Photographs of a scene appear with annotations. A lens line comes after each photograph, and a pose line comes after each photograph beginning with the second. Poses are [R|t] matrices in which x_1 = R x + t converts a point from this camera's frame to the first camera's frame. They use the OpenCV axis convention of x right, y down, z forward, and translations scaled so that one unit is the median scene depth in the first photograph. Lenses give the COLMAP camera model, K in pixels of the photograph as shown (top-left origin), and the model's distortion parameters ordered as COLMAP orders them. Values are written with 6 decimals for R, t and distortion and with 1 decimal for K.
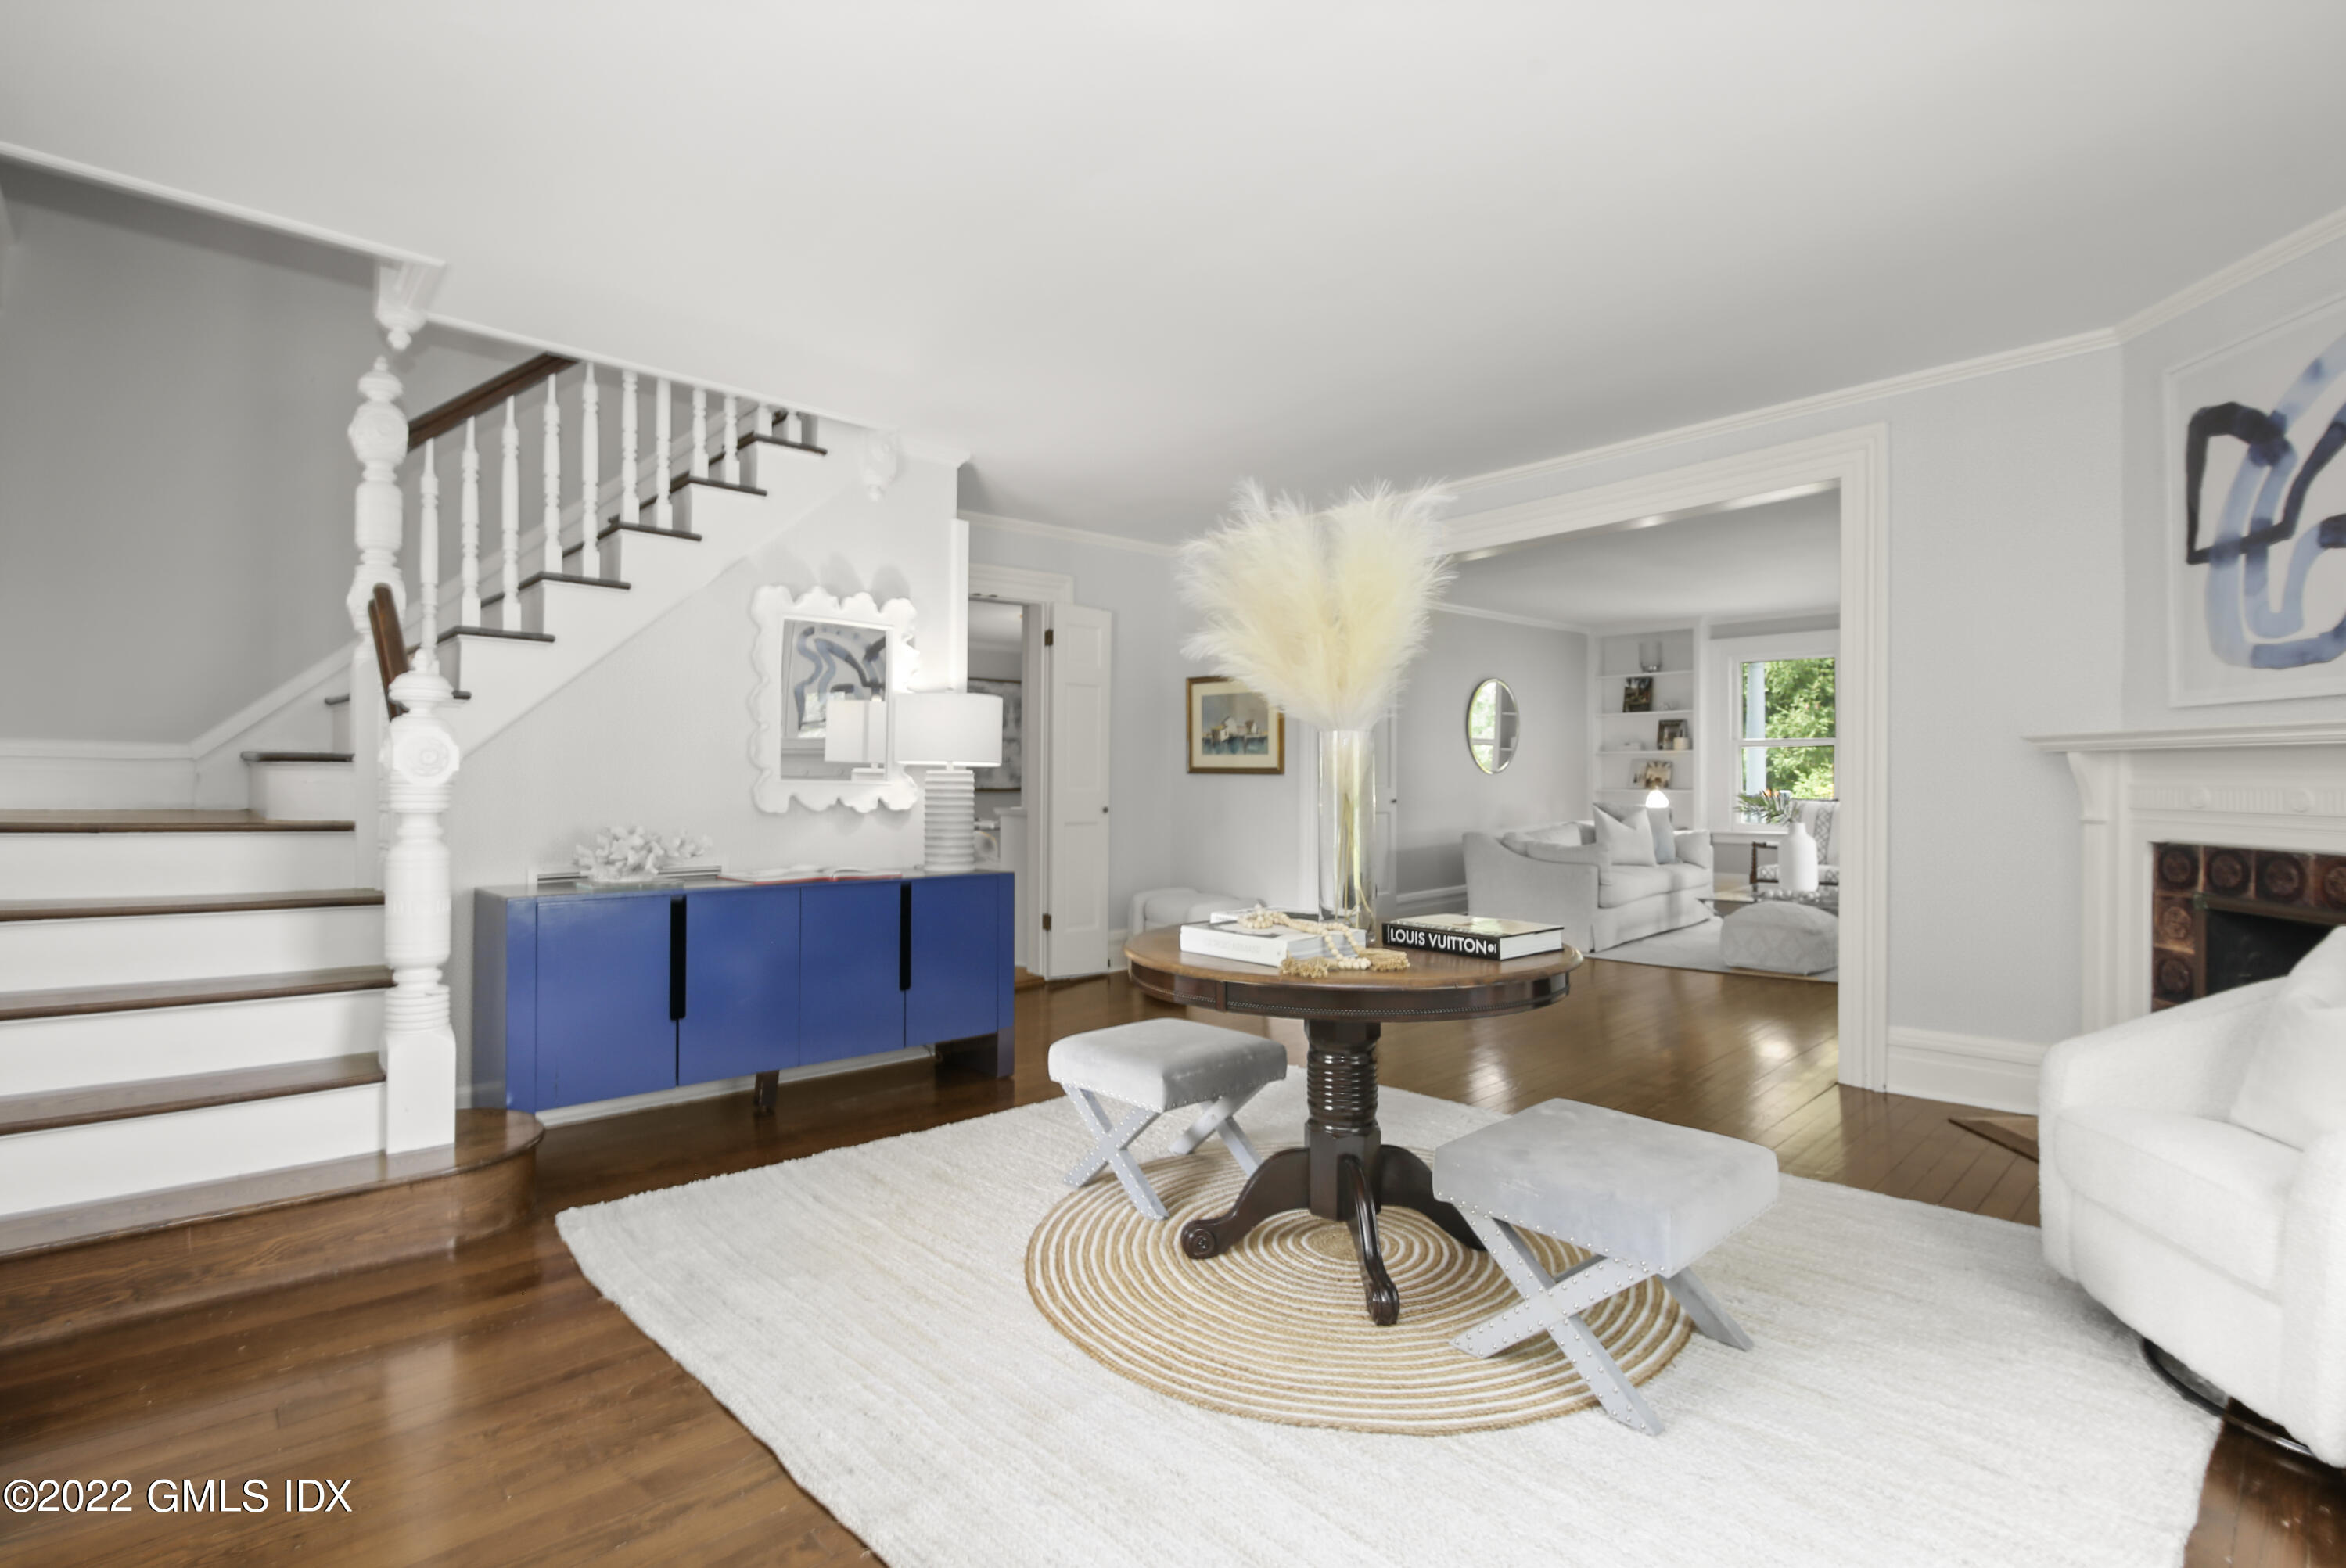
lens RADIAL K [[1076.0, 0, 1177.4], [0, 1076.0, 772.5], [0, 0, 1]] dist [0.000529, 0.000006]
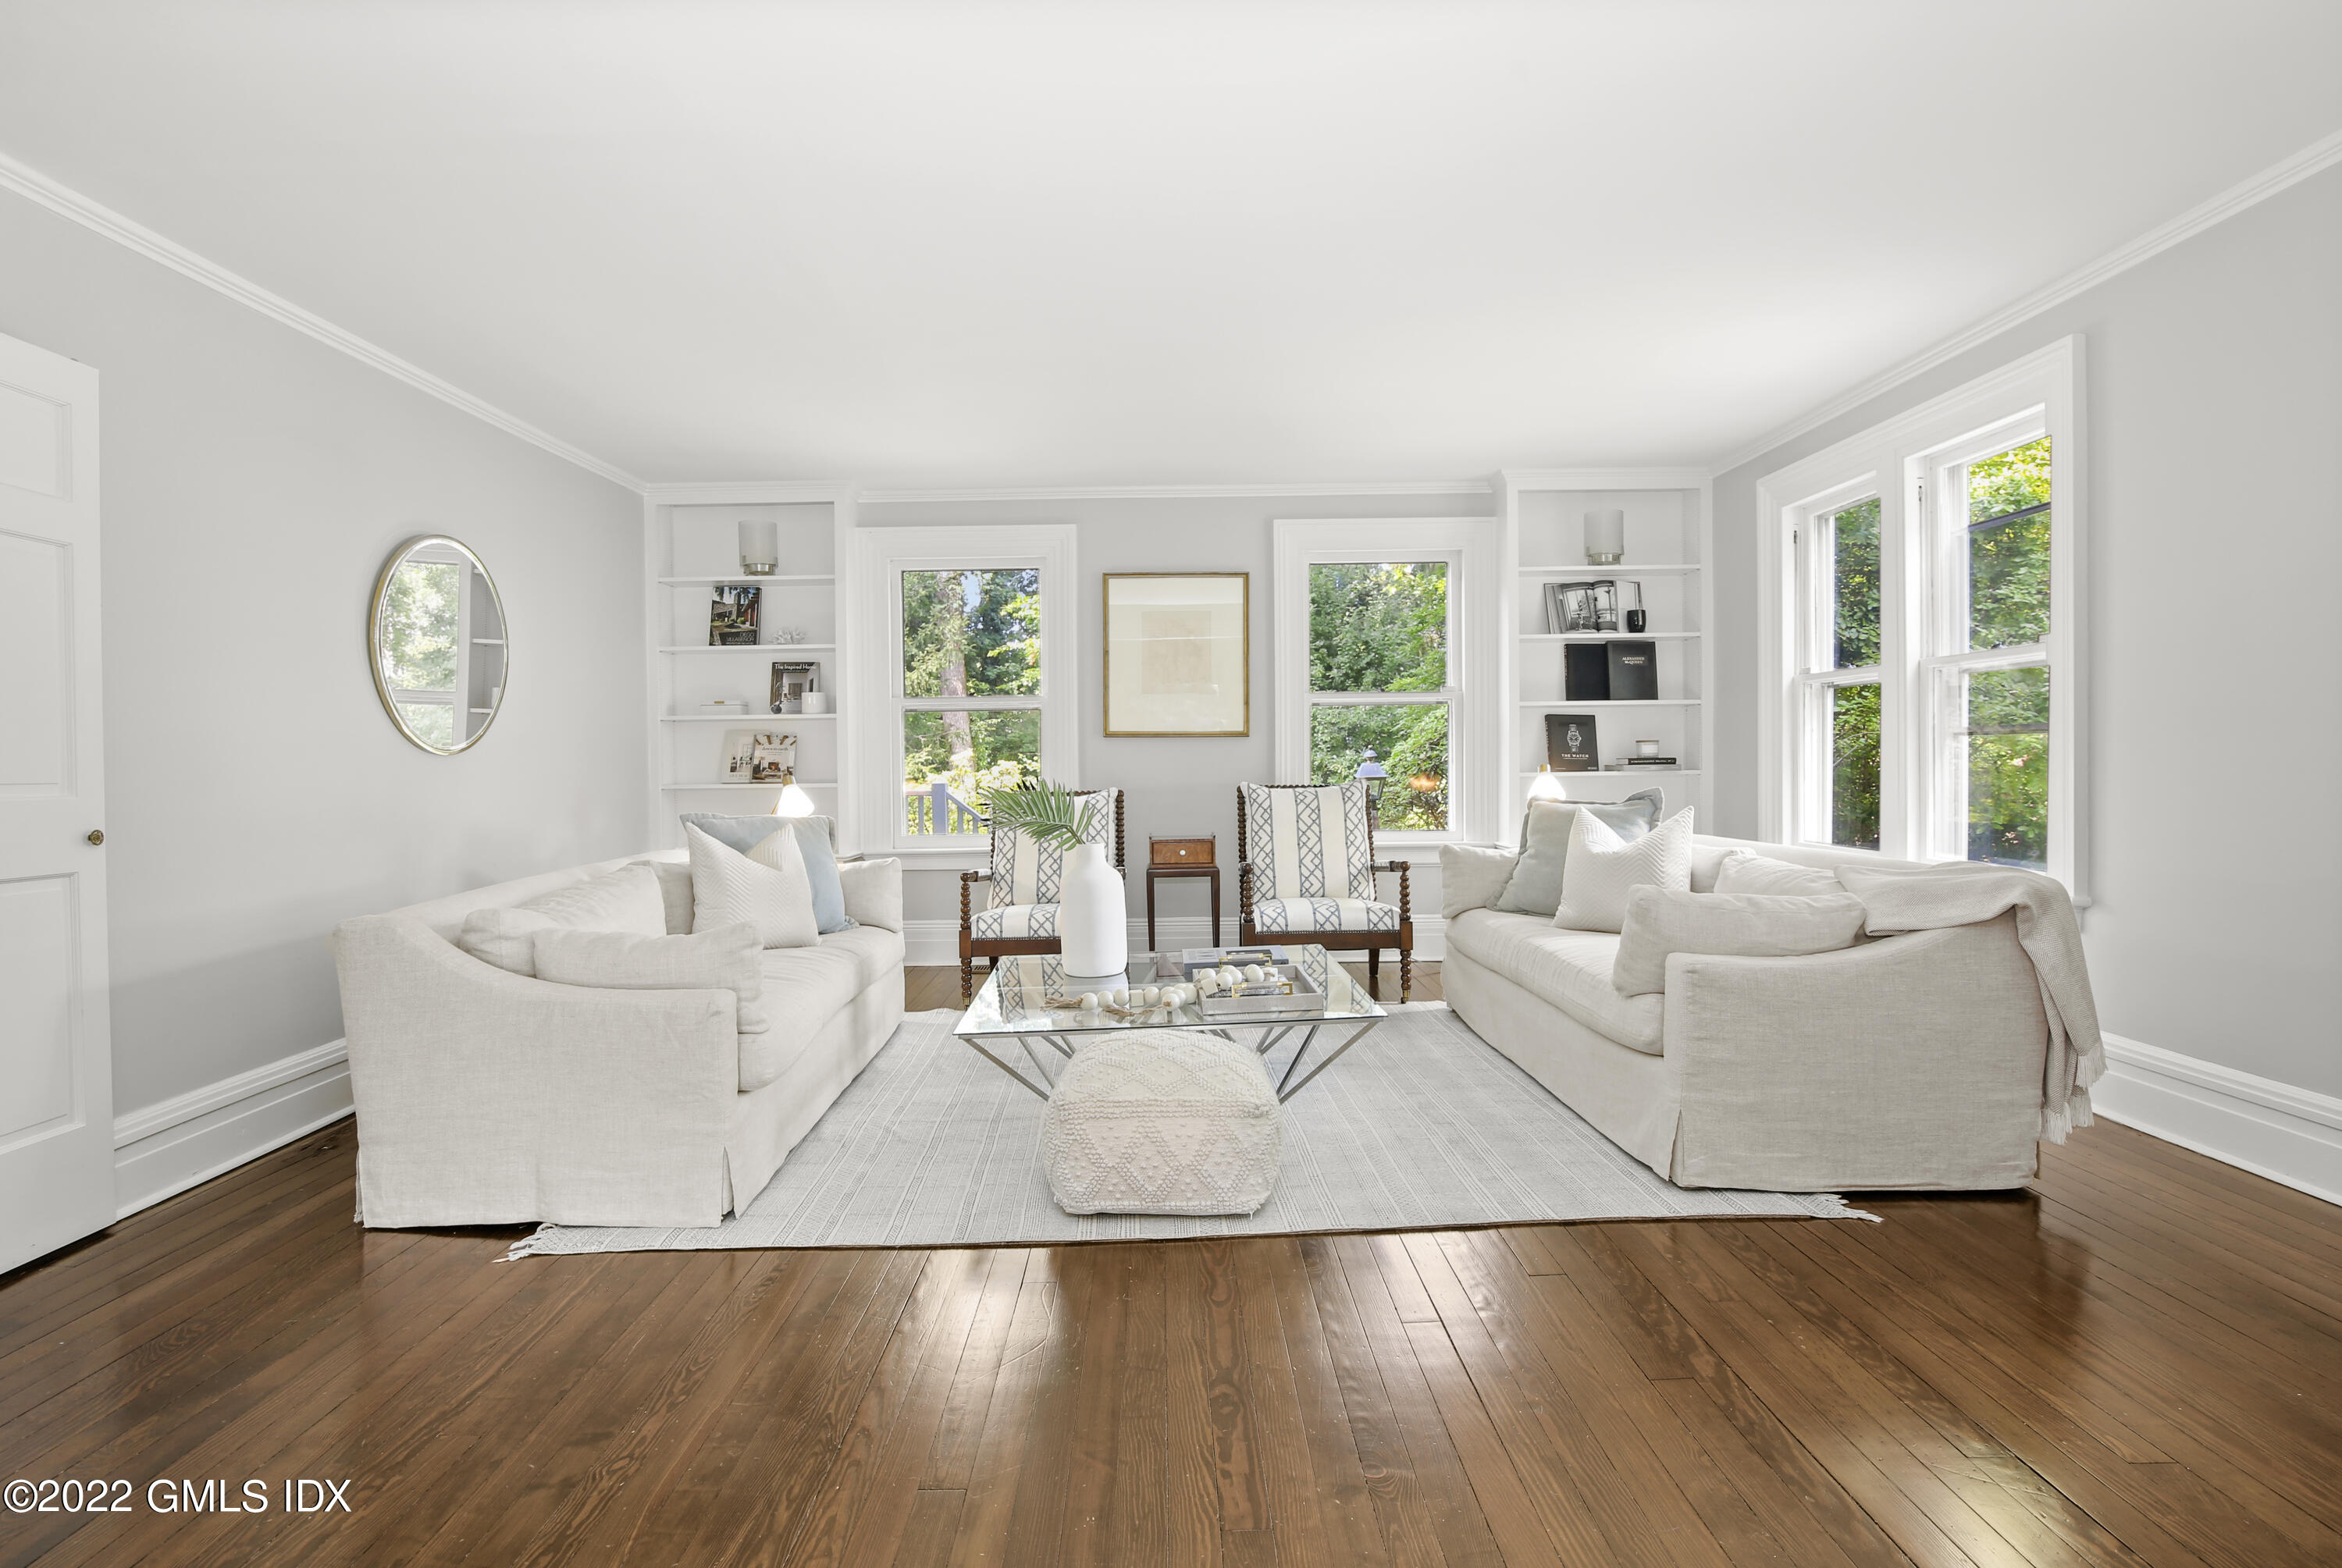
lens RADIAL K [[1187.4, 0, 1169.5], [0, 1187.4, 769.4], [0, 0, 1]] dist [0.003260, 0.000267]
pose [[0.685892, -0.017251, 0.727499, 0.132653], [0.012921, 0.999850, 0.011527, 0.004090], [-0.727589, 0.001494, 0.686012, 0.417431]]
